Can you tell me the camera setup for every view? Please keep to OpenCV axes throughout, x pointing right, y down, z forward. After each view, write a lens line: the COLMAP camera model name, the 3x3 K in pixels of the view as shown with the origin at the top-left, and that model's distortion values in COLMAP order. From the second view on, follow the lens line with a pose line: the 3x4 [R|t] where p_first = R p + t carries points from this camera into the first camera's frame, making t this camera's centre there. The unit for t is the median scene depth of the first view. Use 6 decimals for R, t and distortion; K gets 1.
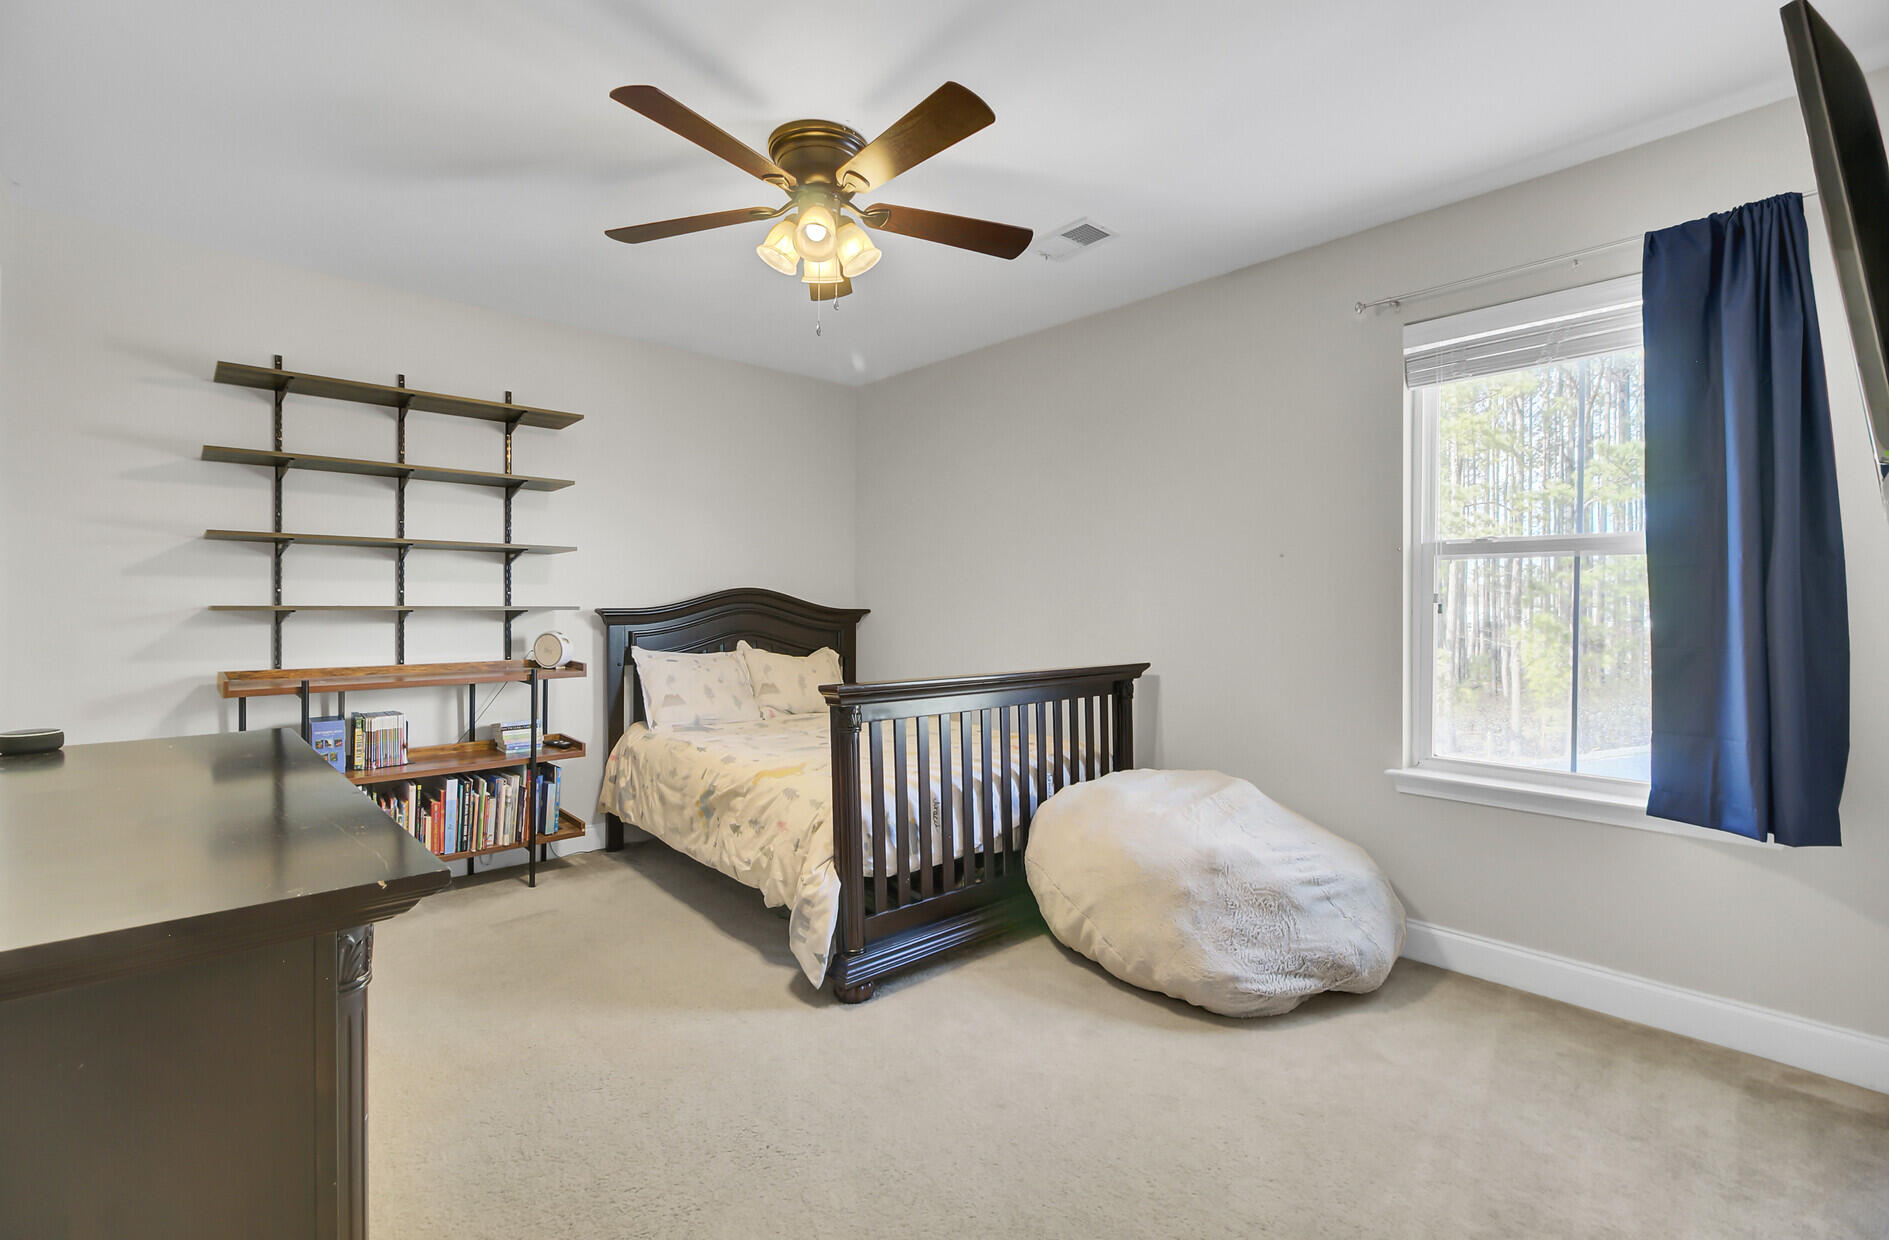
lens RADIAL K [[880.3, 0, 941.1], [0, 880.3, 618.7], [0, 0, 1]] dist [-0.006369, 0.000792]
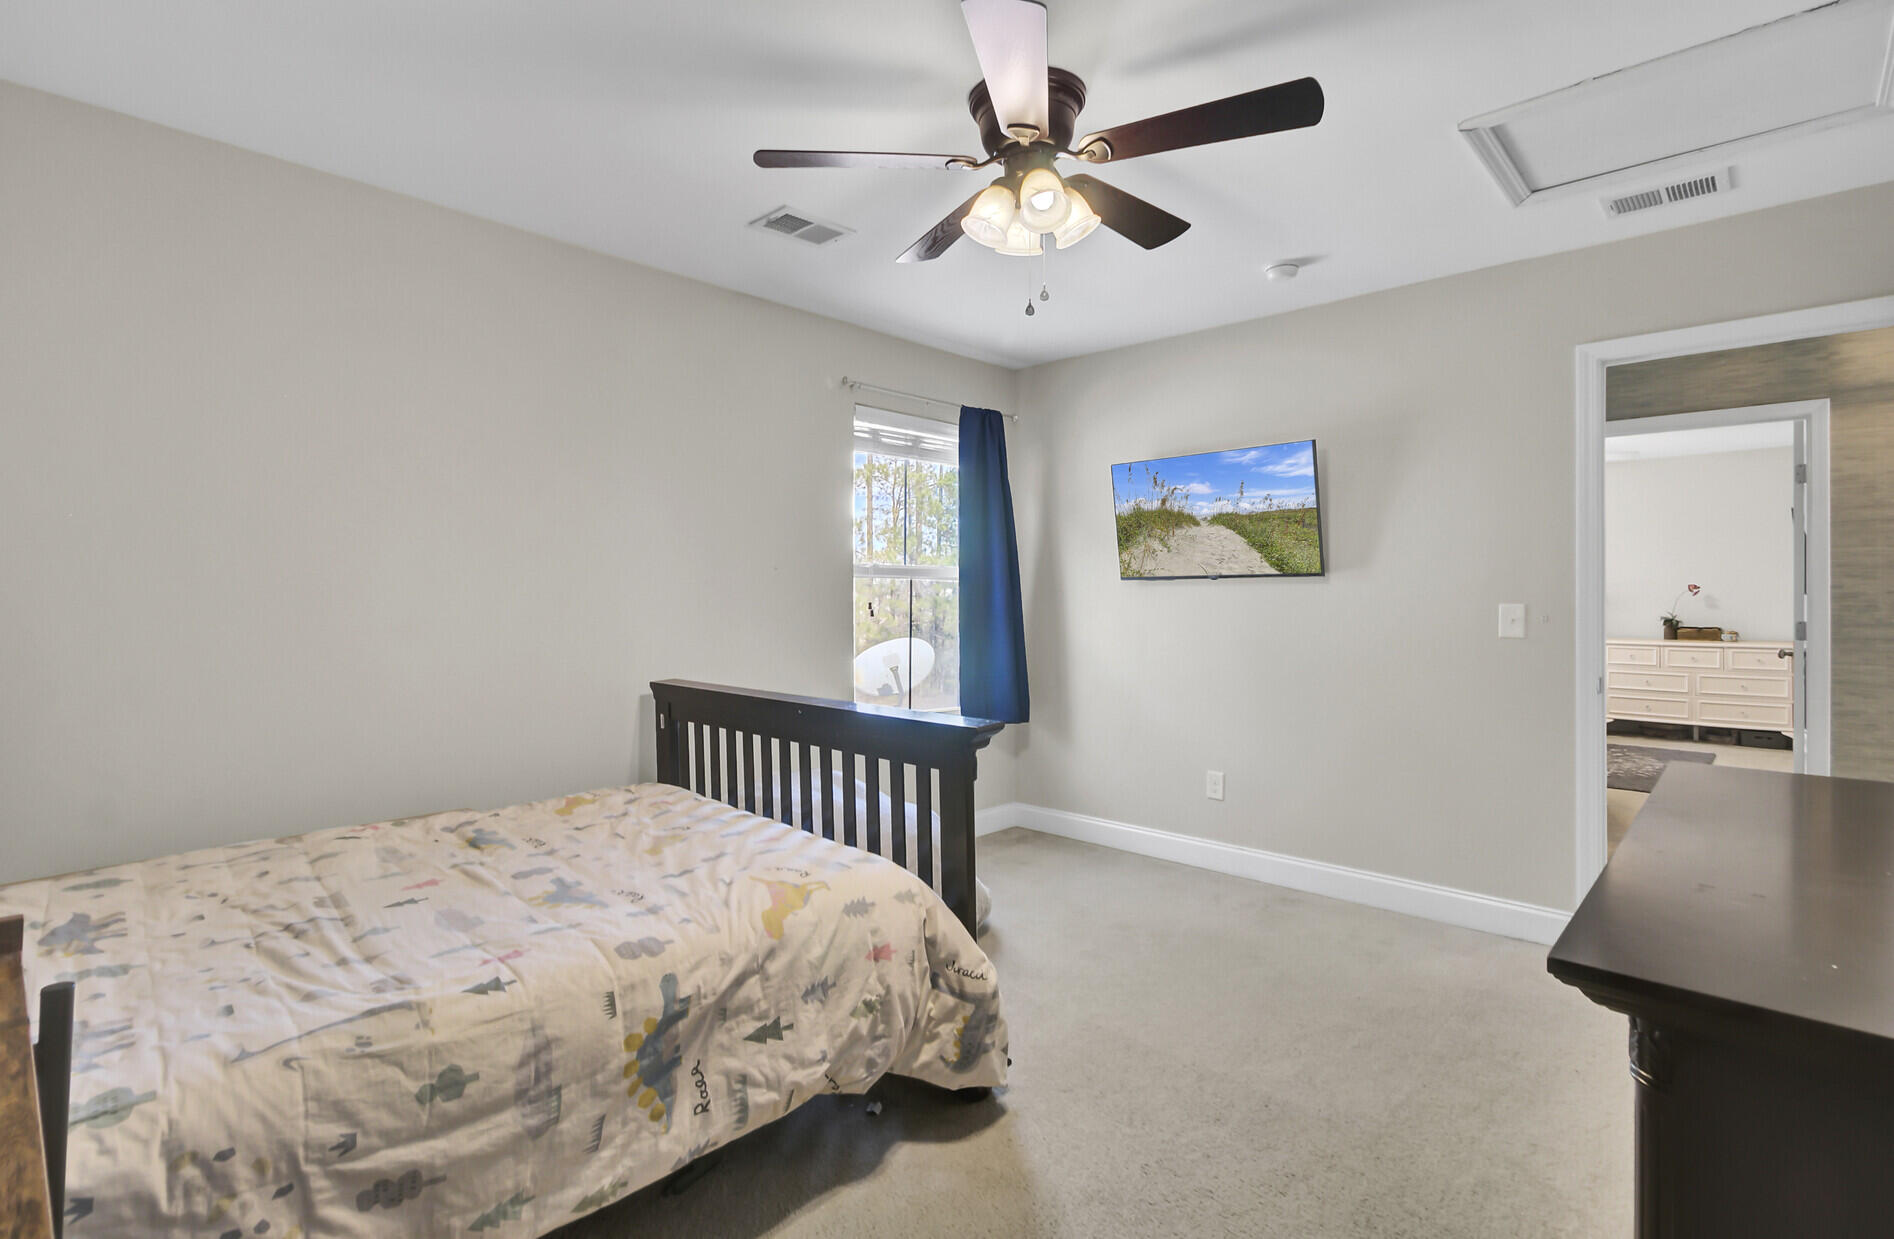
lens RADIAL K [[889.1, 0, 945.3], [0, 889.1, 602.4], [0, 0, 1]] dist [-0.000442, -0.000037]
pose [[-0.084933, -0.006144, 0.996368, -0.817413], [0.017514, 0.999817, 0.007659, -0.035238], [-0.996233, 0.018101, -0.084810, 0.951844]]
